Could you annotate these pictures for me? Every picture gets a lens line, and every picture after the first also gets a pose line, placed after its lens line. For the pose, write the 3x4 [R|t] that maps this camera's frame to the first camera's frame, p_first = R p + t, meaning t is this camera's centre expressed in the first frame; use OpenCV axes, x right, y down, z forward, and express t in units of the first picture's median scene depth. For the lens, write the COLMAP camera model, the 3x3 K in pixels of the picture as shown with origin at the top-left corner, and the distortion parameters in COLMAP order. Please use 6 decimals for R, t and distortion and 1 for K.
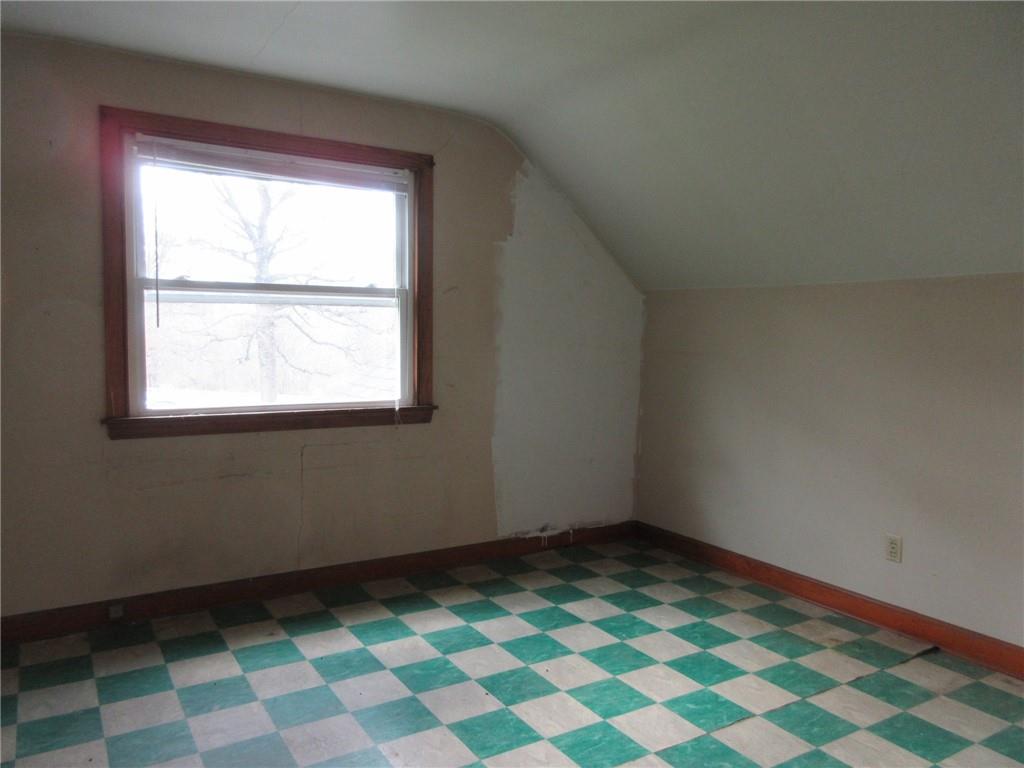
lens RADIAL K [[763.2, 0, 510.1], [0, 763.2, 380.6], [0, 0, 1]] dist [0.007593, 0.003387]
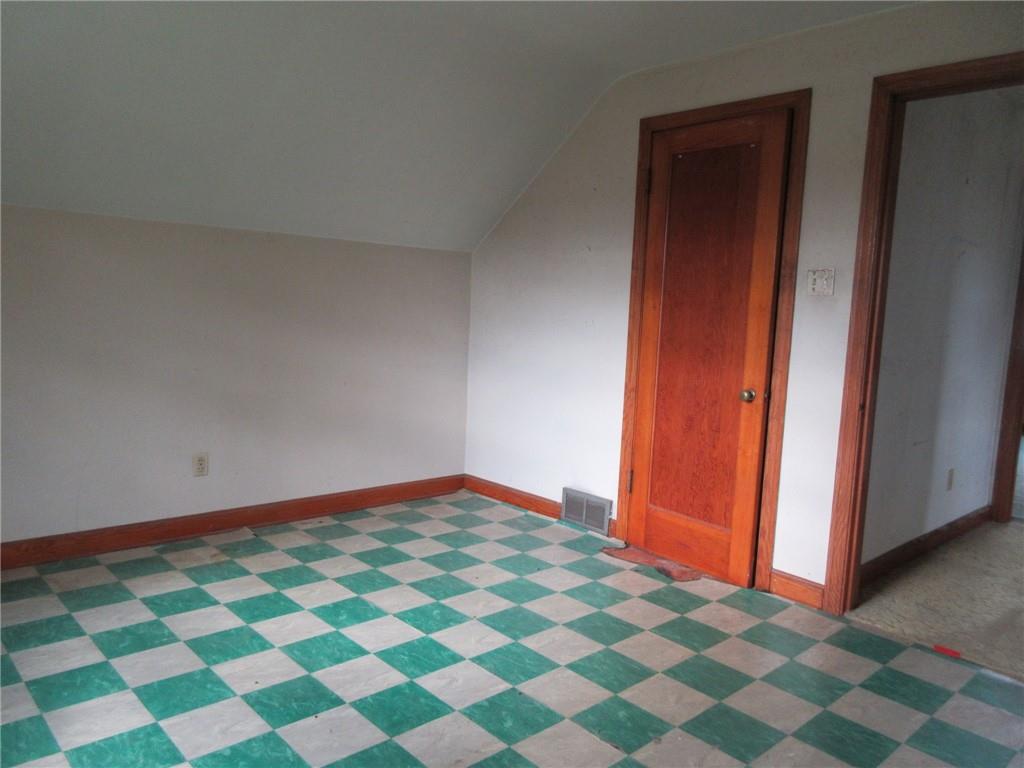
lens RADIAL K [[763.2, 0, 511.2], [0, 763.2, 384.0], [0, 0, 1]] dist [0.007593, 0.003387]
pose [[-0.188224, -0.133919, 0.972953, -0.756768], [0.006547, 0.990467, 0.137596, -0.059984], [-0.982104, 0.032268, -0.185553, 0.841720]]
